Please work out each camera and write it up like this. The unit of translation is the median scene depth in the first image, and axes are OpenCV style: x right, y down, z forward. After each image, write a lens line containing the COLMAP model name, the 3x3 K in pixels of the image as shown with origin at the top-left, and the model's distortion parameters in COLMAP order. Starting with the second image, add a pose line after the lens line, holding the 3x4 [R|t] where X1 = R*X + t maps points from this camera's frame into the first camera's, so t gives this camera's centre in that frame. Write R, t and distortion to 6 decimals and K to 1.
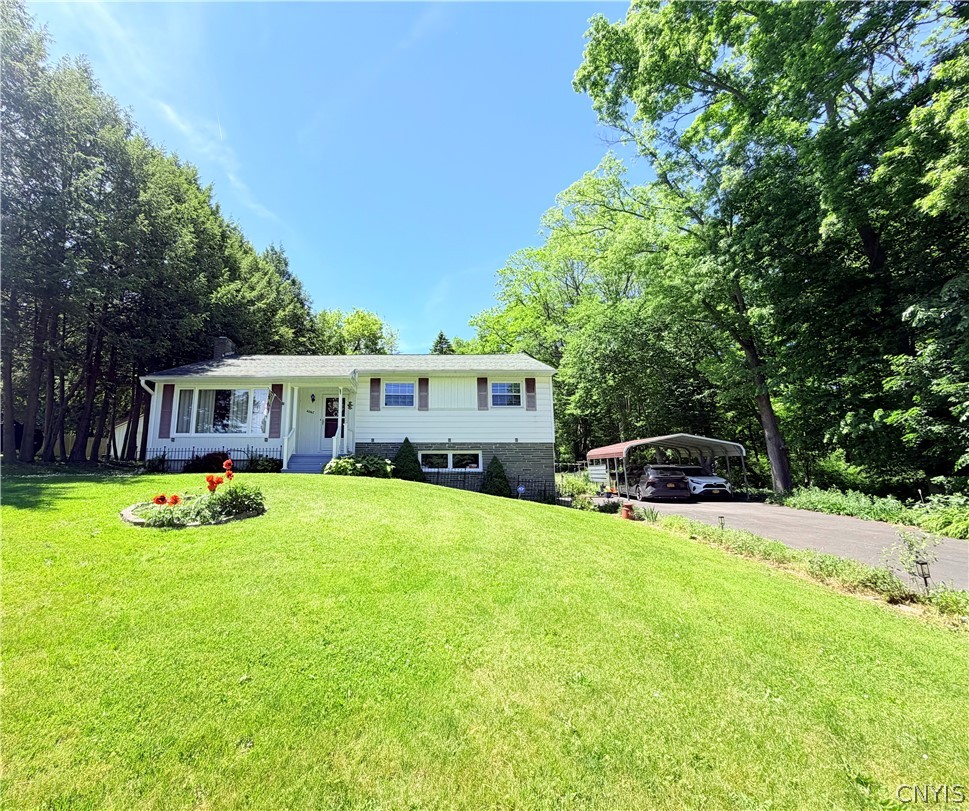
lens RADIAL K [[462.4, 0, 444.5], [0, 462.4, 403.0], [0, 0, 1]] dist [-0.000183, -0.000100]
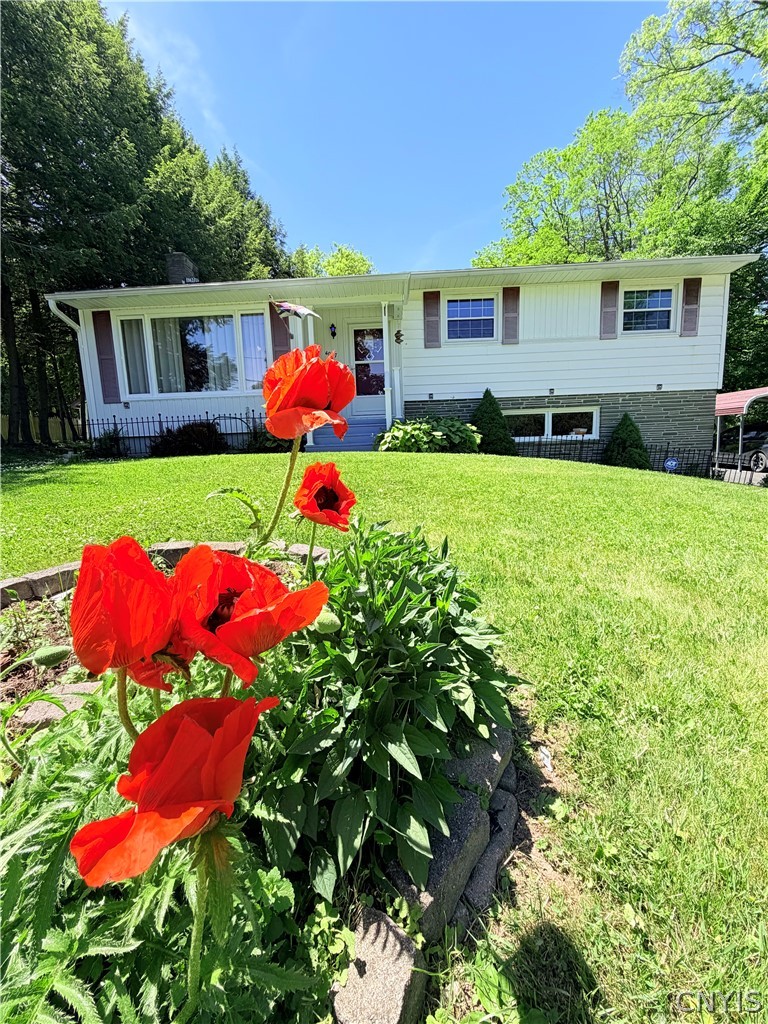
lens RADIAL K [[407.5, 0, 383.5], [0, 407.5, 512.2], [0, 0, 1]] dist [-0.002091, 0.000205]
pose [[0.998407, -0.027087, -0.049486, -0.196305], [0.040883, 0.951847, 0.303835, 0.058716], [0.038873, -0.305374, 0.951439, 0.404579]]
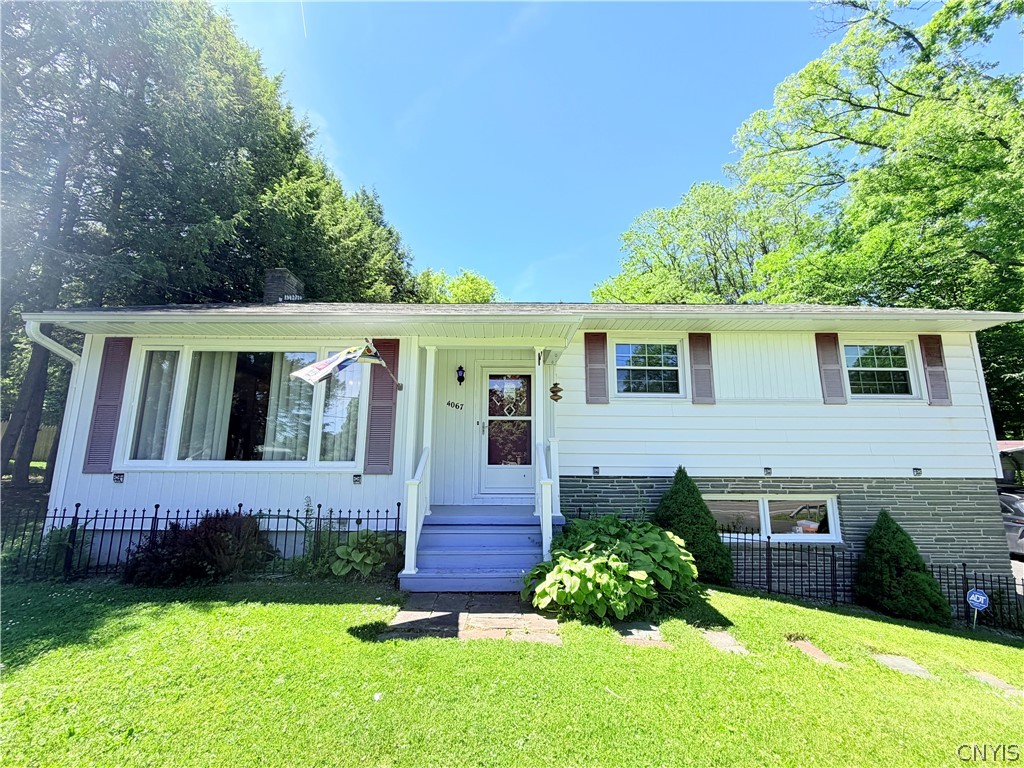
lens RADIAL K [[407.5, 0, 507.5], [0, 407.5, 384.2], [0, 0, 1]] dist [-0.002091, 0.000205]
pose [[0.999955, 0.006733, -0.006656, -0.236400], [-0.006747, 0.999975, -0.002070, -0.000781], [0.006642, 0.002115, 0.999976, 0.604489]]
